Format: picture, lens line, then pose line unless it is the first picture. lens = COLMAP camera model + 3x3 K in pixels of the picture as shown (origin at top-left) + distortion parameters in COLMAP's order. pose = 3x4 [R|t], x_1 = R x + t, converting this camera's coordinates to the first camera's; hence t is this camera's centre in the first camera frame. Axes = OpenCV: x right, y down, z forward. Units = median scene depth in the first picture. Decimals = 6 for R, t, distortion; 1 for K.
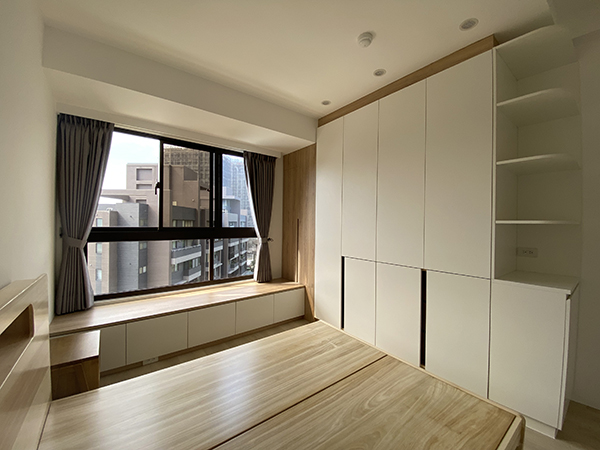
lens RADIAL K [[245.8, 0, 300.2], [0, 245.8, 226.2], [0, 0, 1]] dist [-0.004138, -0.000533]
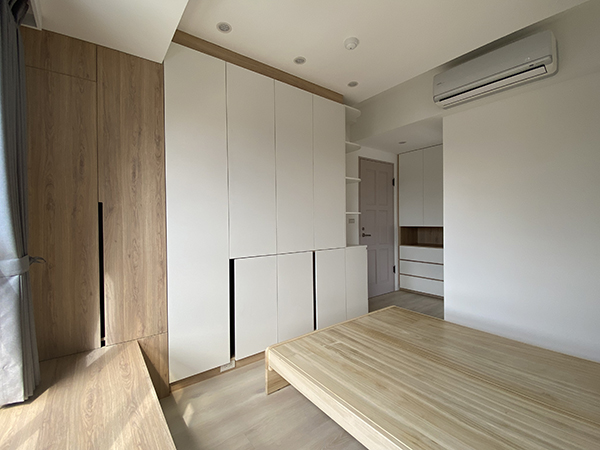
lens RADIAL K [[271.2, 0, 300.7], [0, 271.2, 221.0], [0, 0, 1]] dist [0.021406, -0.000237]
pose [[-0.002409, -0.031400, 0.999504, -0.862191], [0.012019, 0.999434, 0.031427, -0.017556], [-0.999925, 0.012089, -0.002030, 1.092696]]
